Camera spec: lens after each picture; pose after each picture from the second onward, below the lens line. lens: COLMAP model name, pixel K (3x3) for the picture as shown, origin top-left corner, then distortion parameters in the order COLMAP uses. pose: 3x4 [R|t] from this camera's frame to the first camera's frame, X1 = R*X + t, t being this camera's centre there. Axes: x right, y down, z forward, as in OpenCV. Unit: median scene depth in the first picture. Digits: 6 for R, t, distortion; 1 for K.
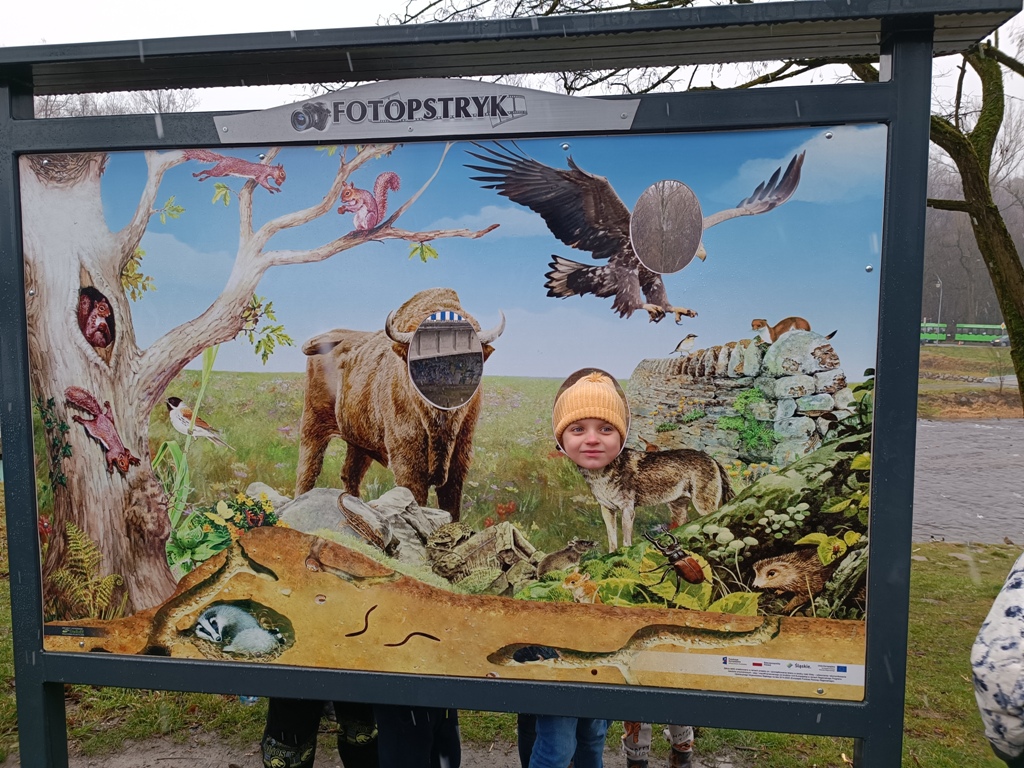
lens RADIAL K [[816.6, 0, 509.8], [0, 816.6, 370.1], [0, 0, 1]] dist [0.059255, -0.064482]
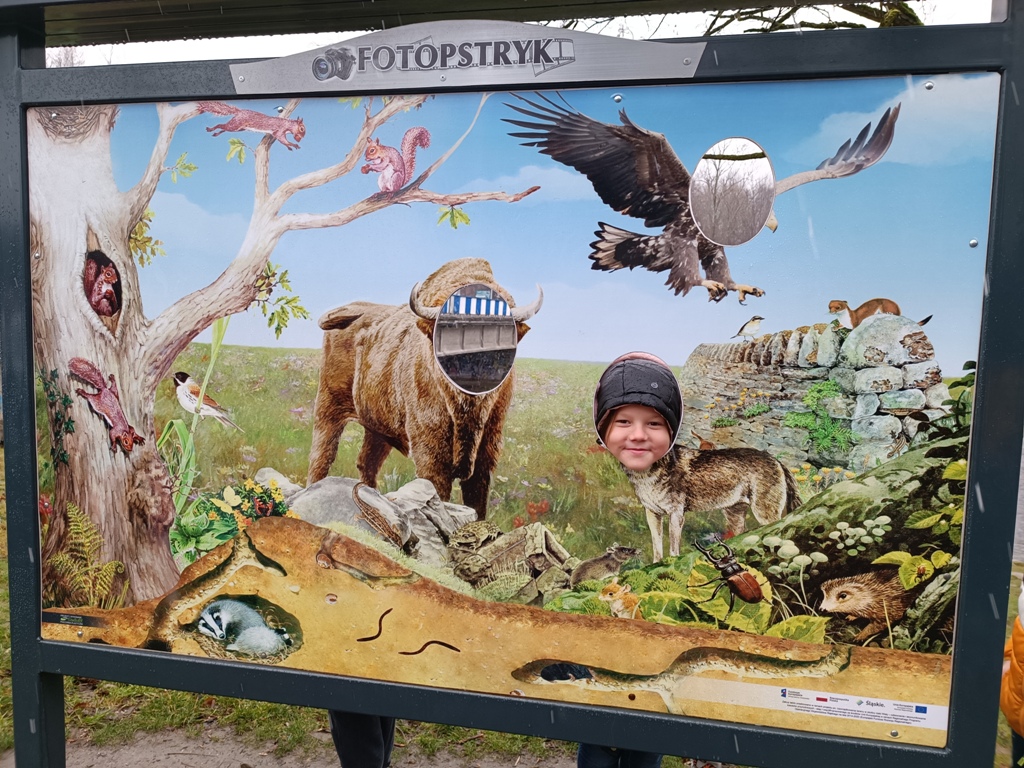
lens RADIAL K [[816.6, 0, 502.3], [0, 816.6, 376.1], [0, 0, 1]] dist [0.059255, -0.064482]
pose [[0.997508, 0.030630, -0.063552, 0.009115], [-0.030004, 0.999492, 0.010785, 0.017347], [0.063850, -0.008852, 0.997920, 0.108661]]
